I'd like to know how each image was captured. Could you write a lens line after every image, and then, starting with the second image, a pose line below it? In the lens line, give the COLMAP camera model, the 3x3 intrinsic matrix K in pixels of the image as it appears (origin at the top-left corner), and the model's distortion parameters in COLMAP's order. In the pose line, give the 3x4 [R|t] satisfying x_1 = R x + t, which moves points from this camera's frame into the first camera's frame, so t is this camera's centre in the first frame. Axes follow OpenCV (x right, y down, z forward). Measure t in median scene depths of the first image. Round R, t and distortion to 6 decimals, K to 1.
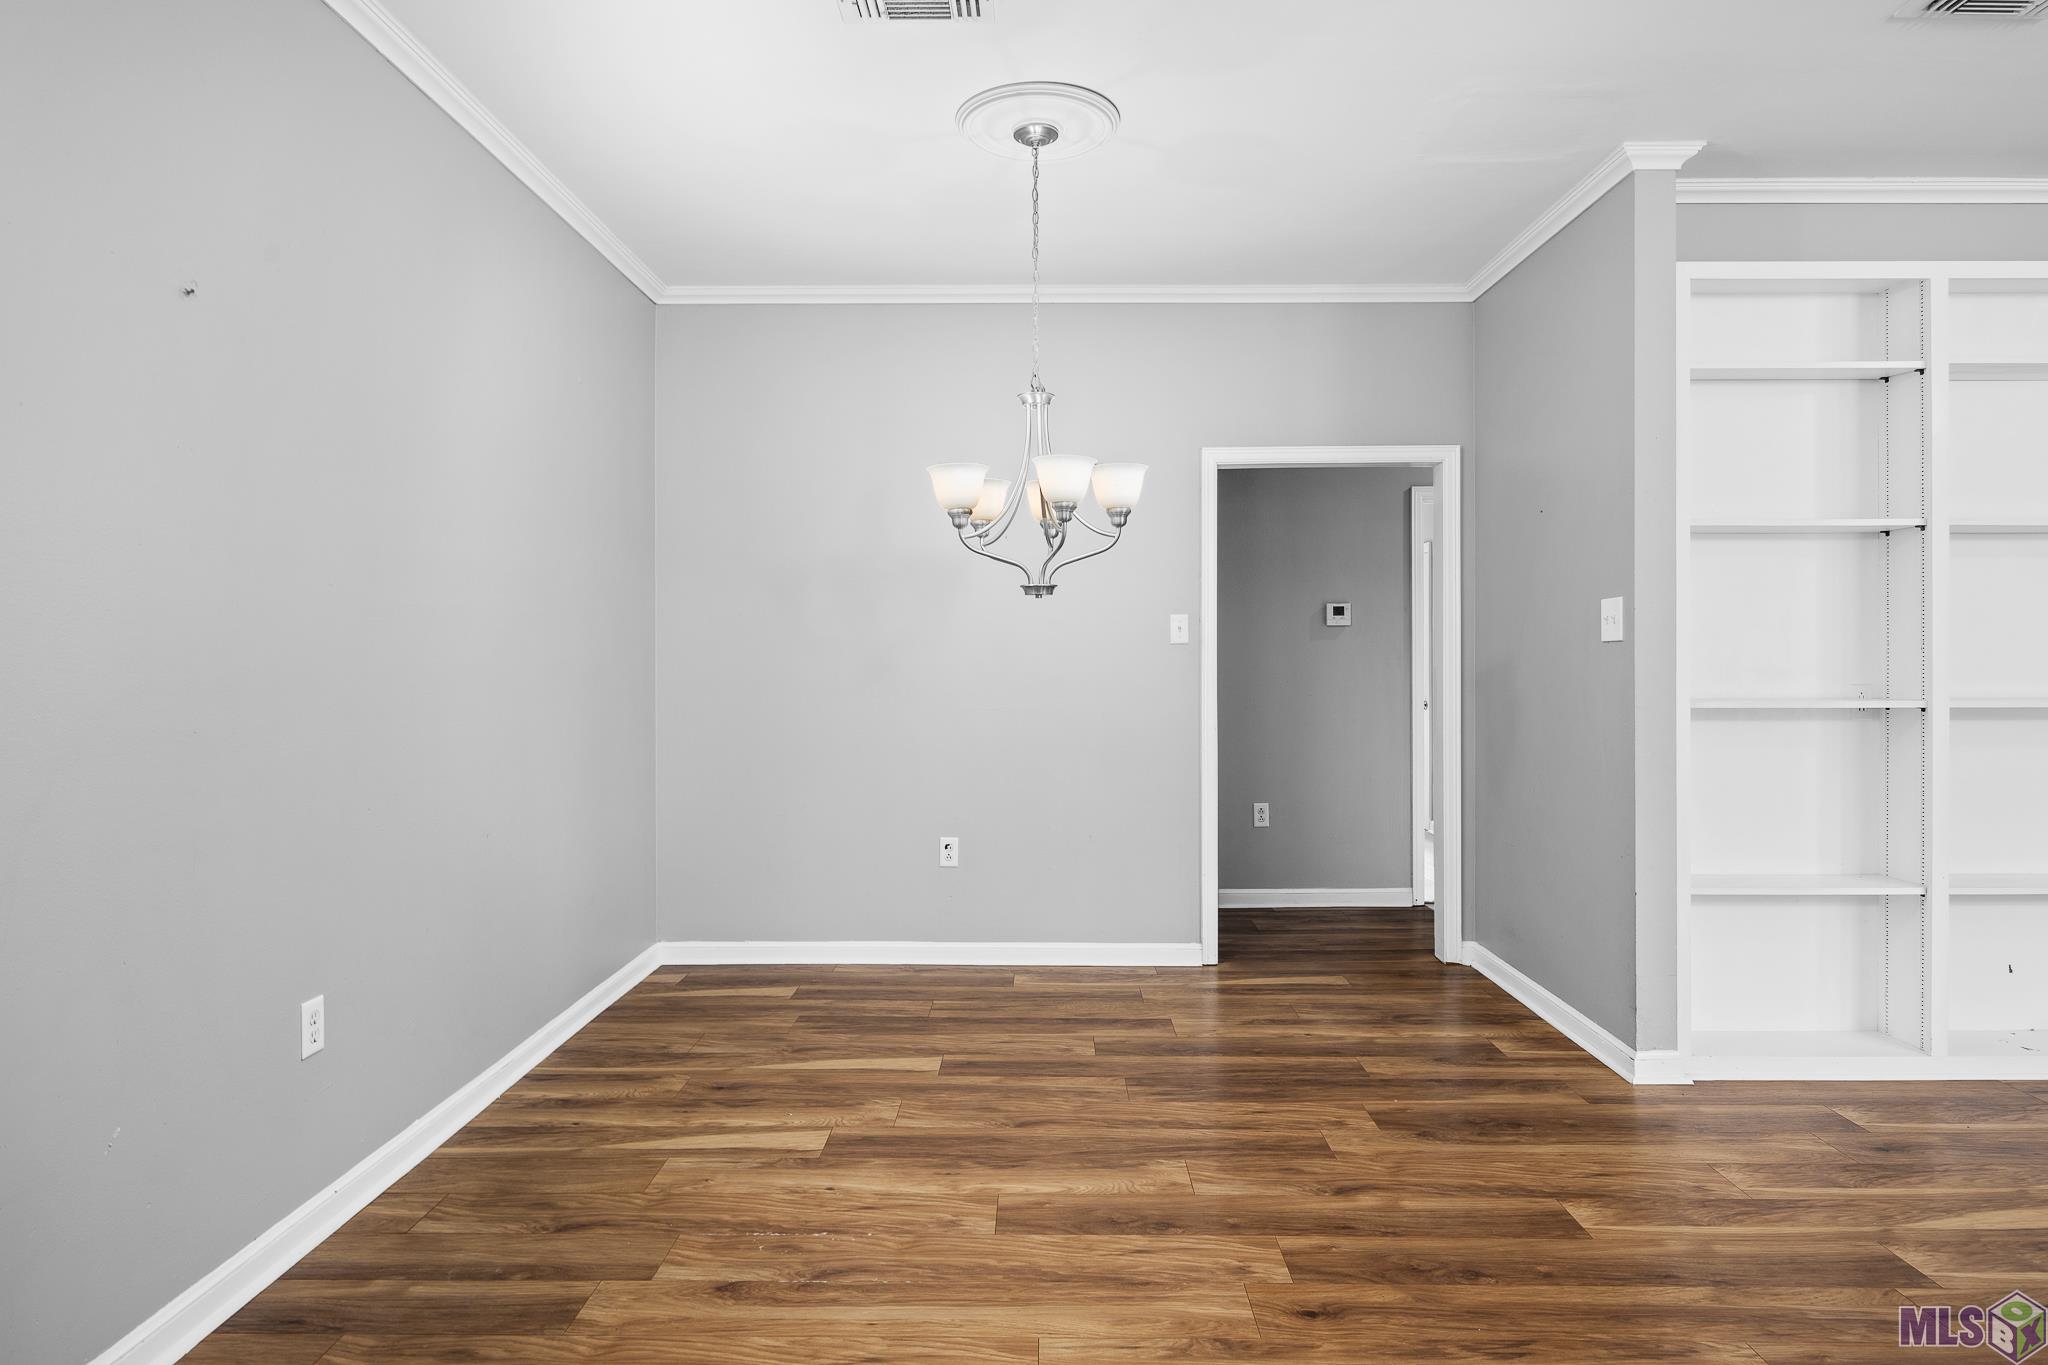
lens RADIAL K [[1227.1, 0, 1017.0], [0, 1227.1, 669.4], [0, 0, 1]] dist [-0.002760, -0.000162]
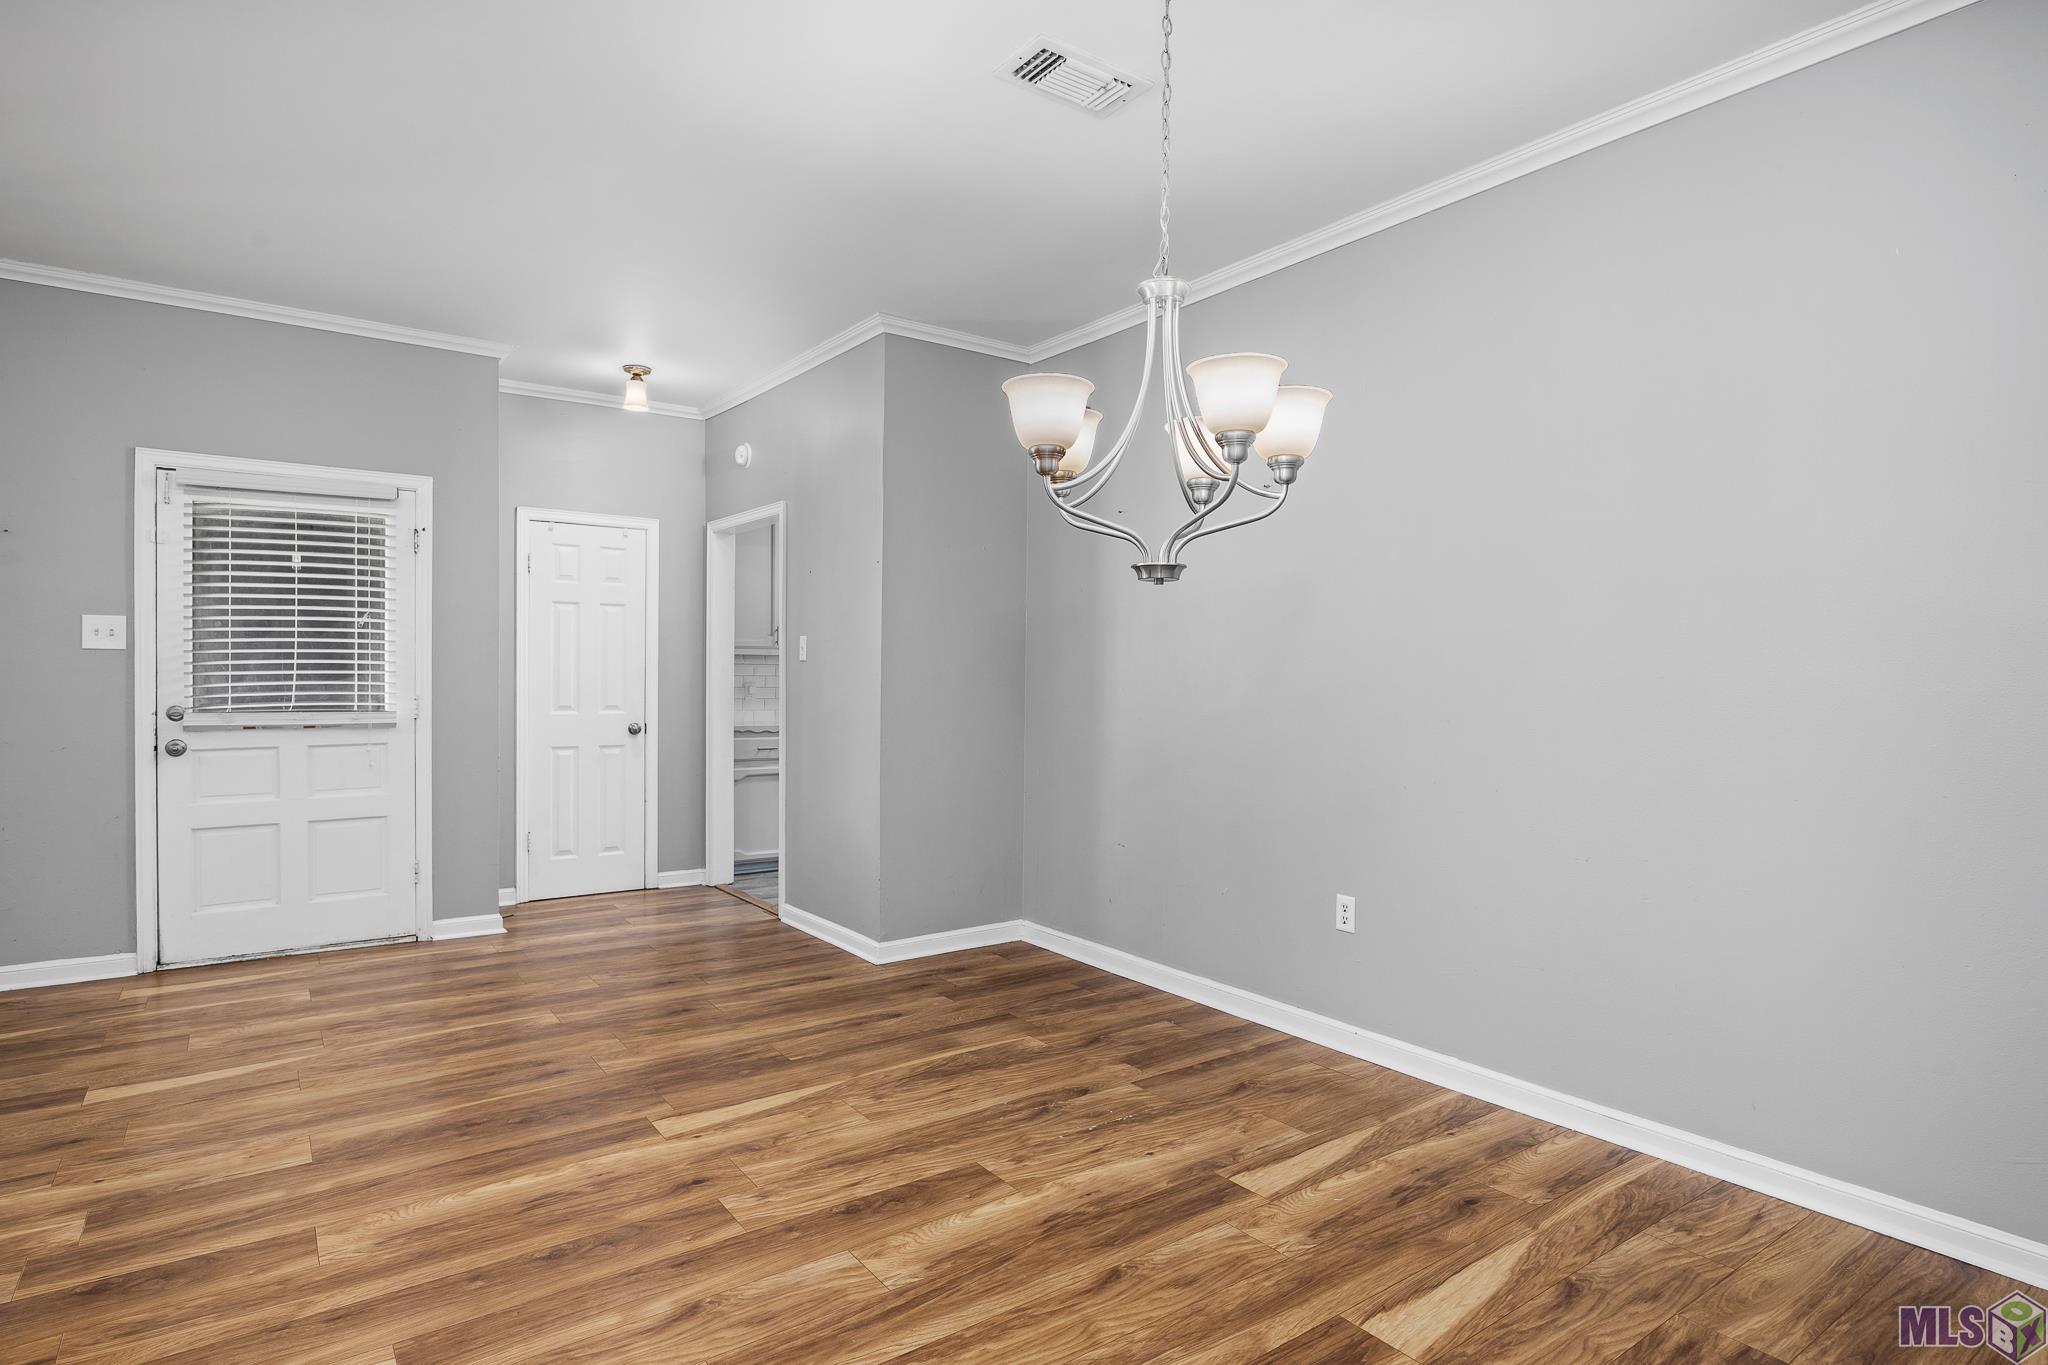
lens RADIAL K [[1108.3, 0, 1036.4], [0, 1108.3, 689.9], [0, 0, 1]] dist [0.000407, -0.002228]
pose [[-0.804543, 0.004379, -0.593879, 0.529584], [-0.009269, 0.999758, 0.019928, -0.013344], [0.593822, 0.021537, -0.804308, 1.761505]]
